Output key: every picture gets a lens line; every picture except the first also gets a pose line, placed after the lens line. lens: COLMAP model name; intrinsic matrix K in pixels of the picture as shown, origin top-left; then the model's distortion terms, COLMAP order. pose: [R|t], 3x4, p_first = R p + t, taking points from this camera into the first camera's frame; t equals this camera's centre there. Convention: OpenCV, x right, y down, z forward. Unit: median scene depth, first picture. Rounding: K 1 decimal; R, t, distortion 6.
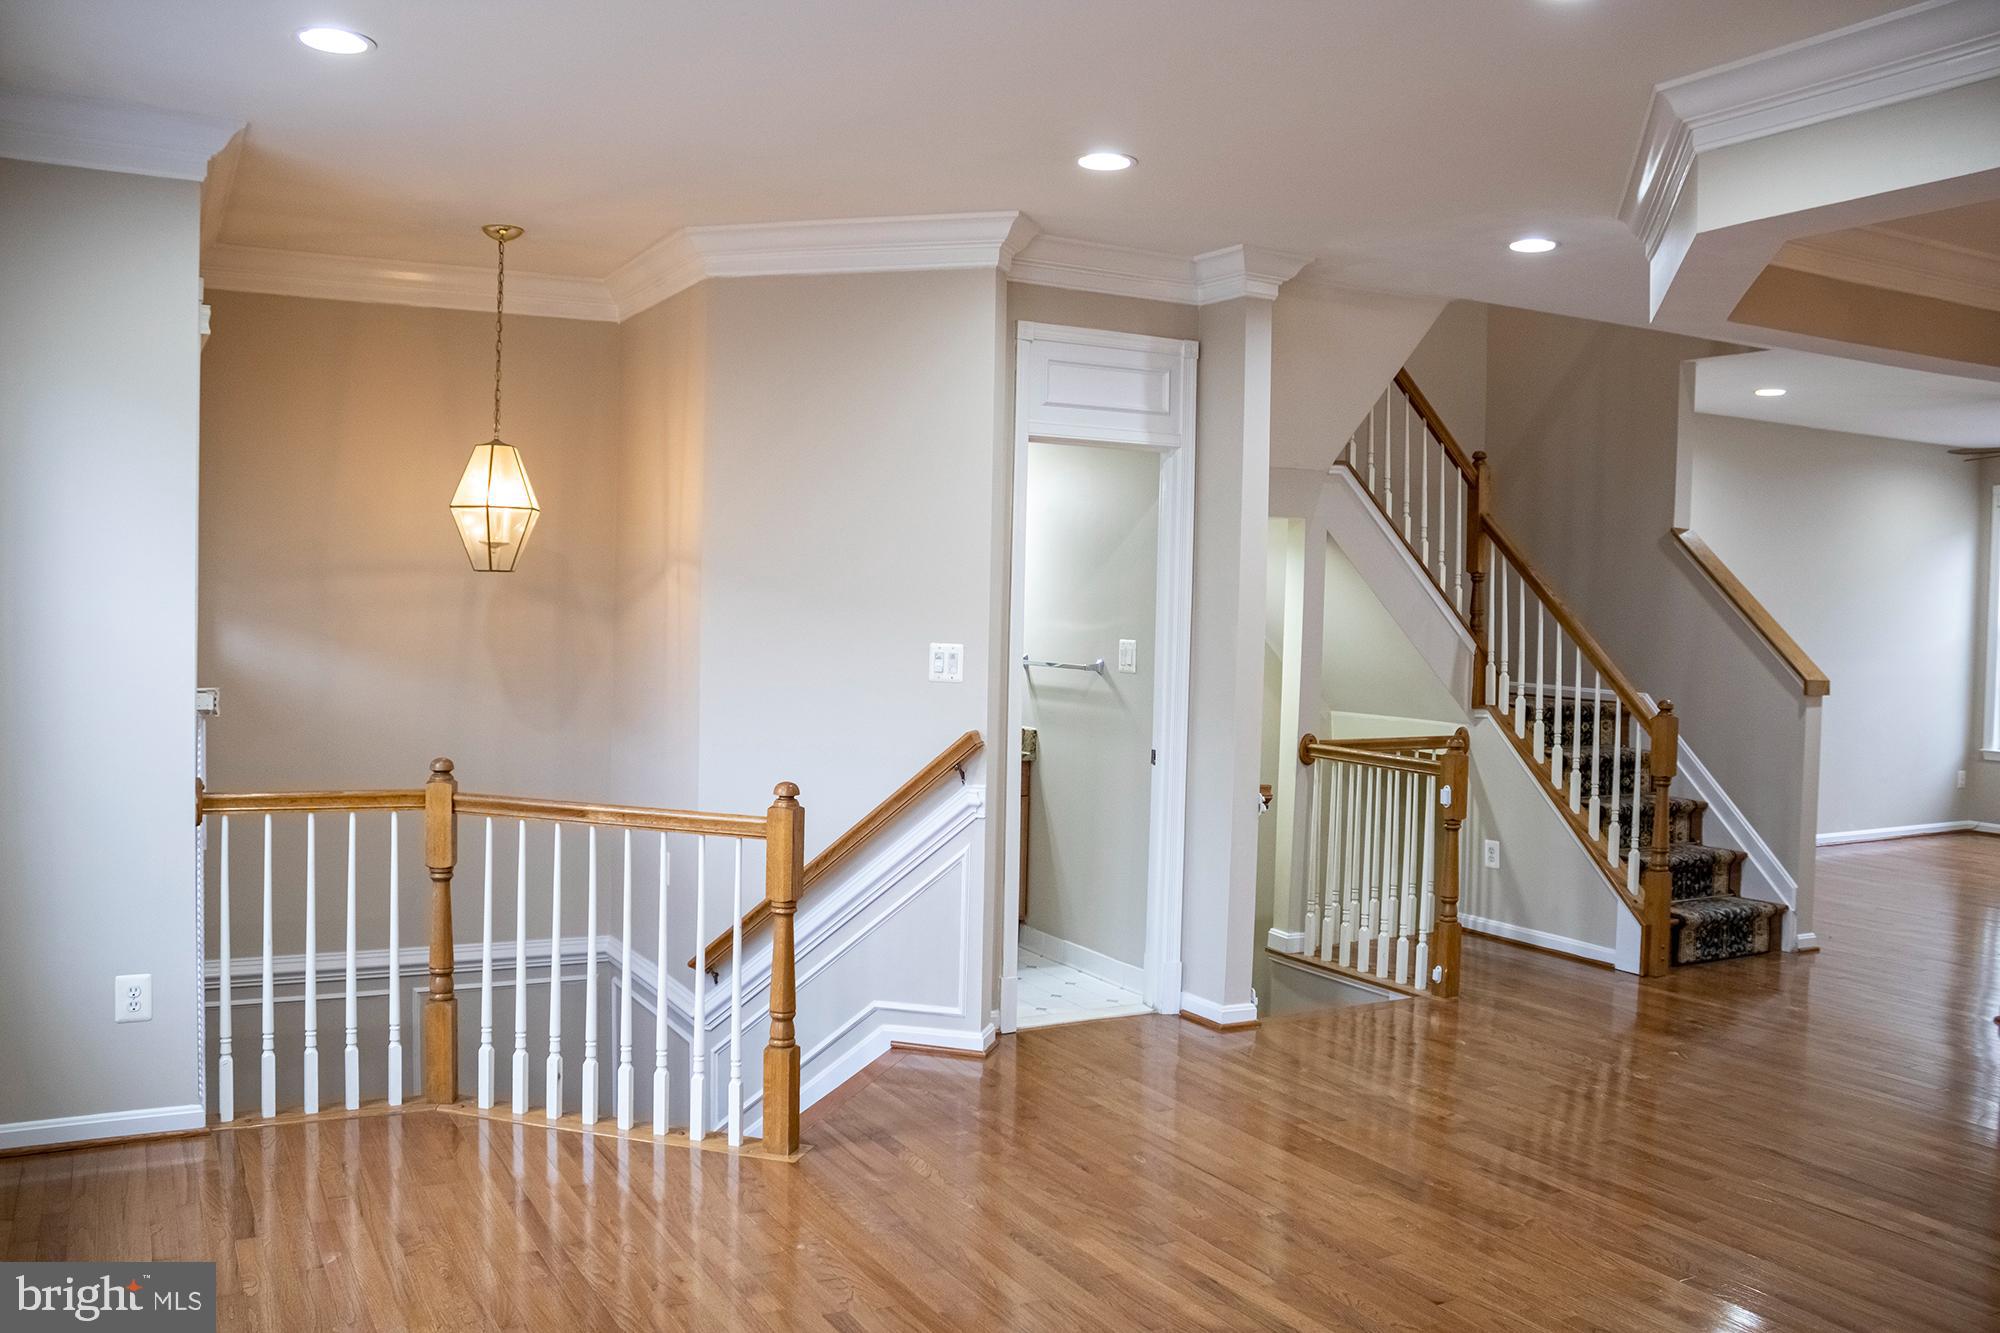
lens RADIAL K [[1793.0, 0, 1000.0], [0, 1793.0, 666.5], [0, 0, 1]] dist [-0.151045, 0.130188]
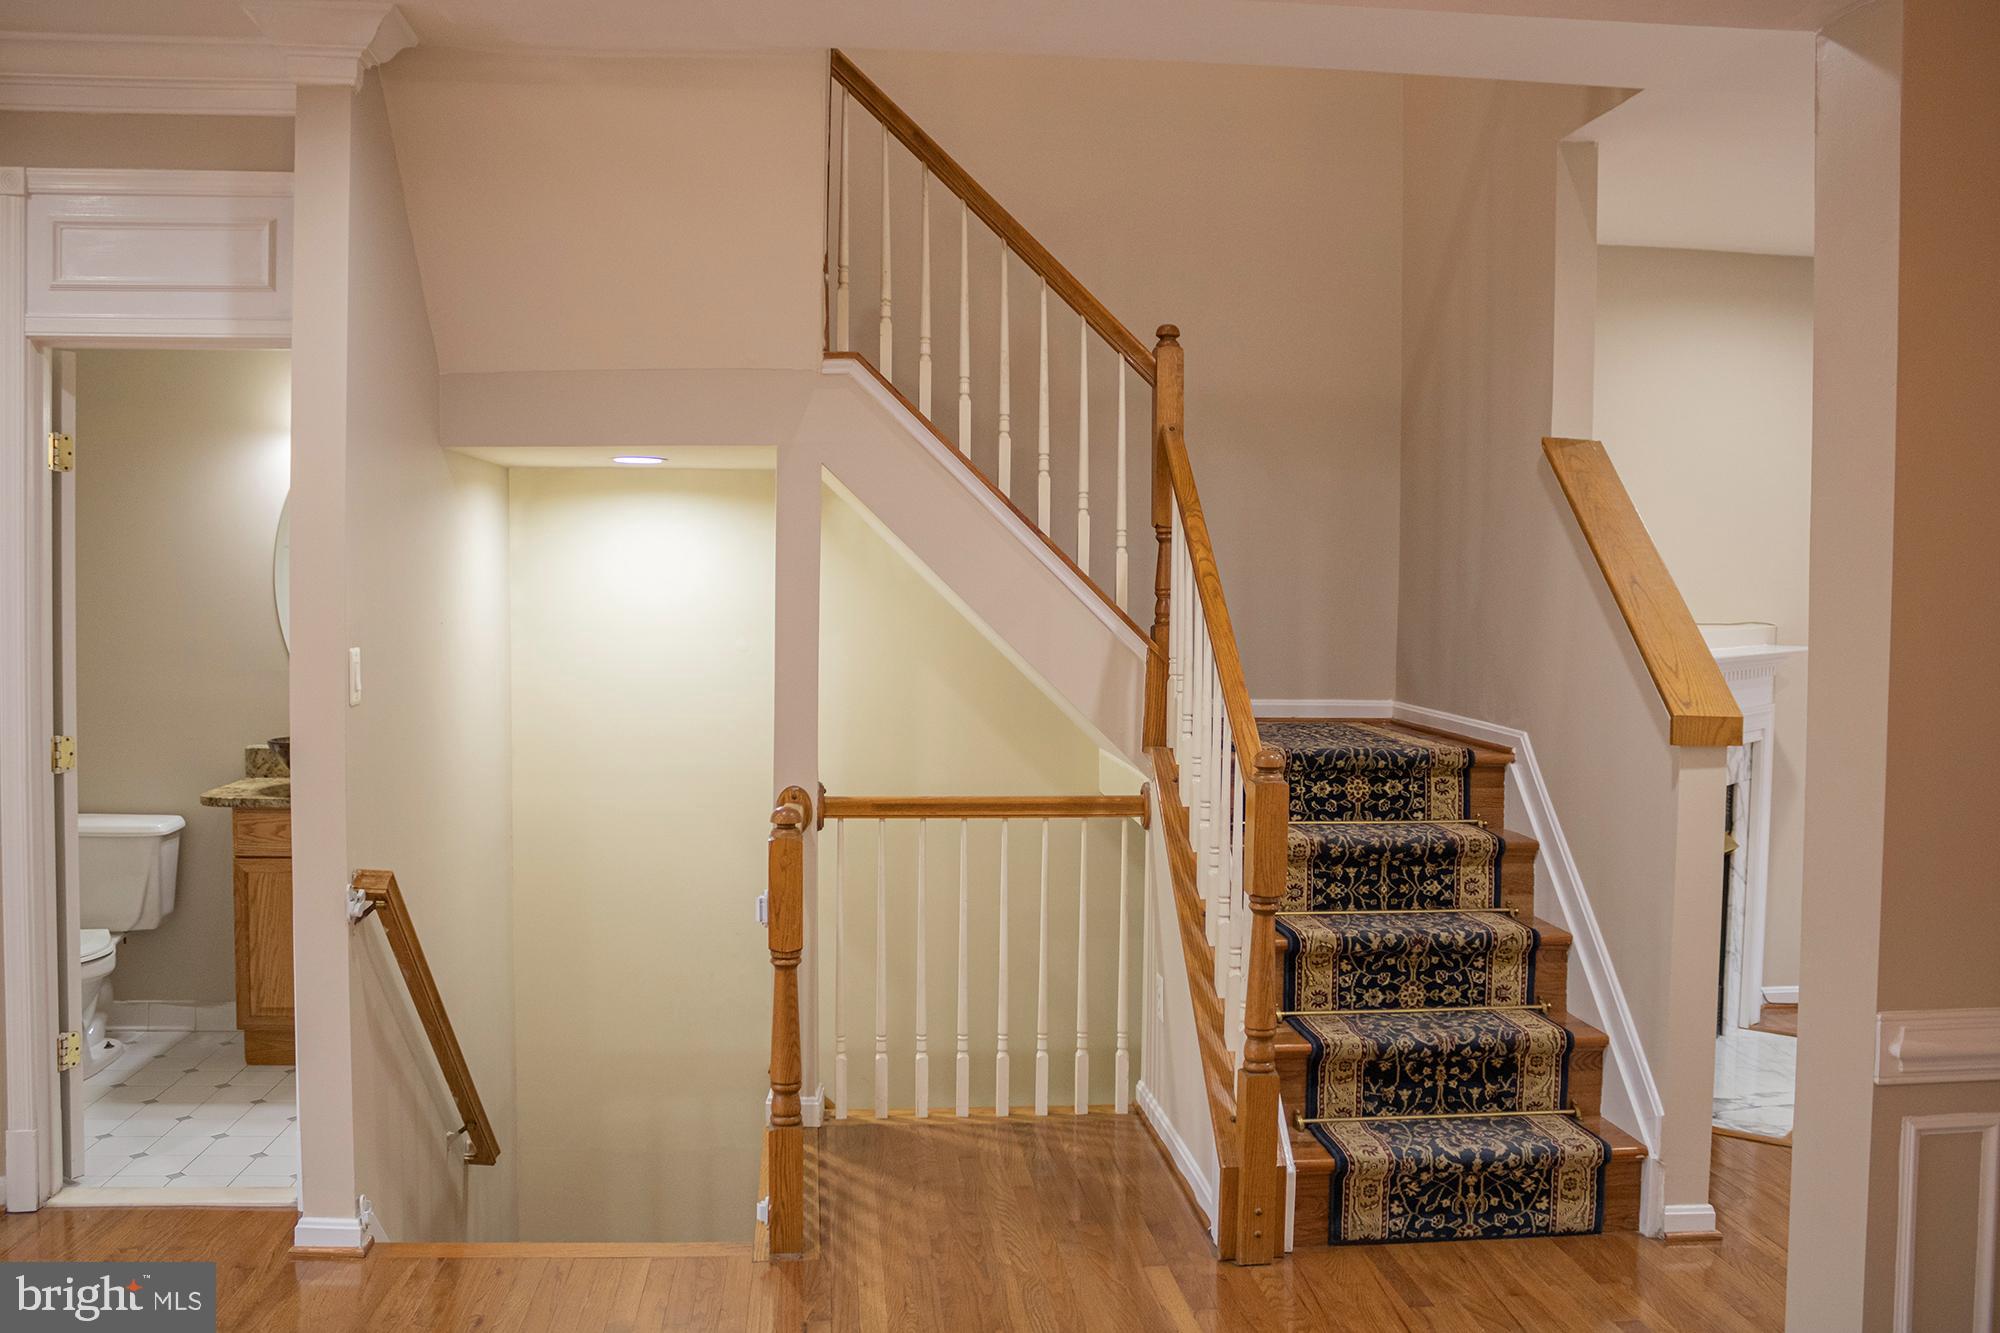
lens RADIAL K [[1793.0, 0, 1000.0], [0, 1793.0, 666.5], [0, 0, 1]] dist [-0.151045, 0.130188]
pose [[0.907236, 0.006108, -0.420577, 0.494369], [-0.006030, 0.999981, 0.001515, -0.006267], [0.420579, 0.001161, 0.907255, 0.444824]]
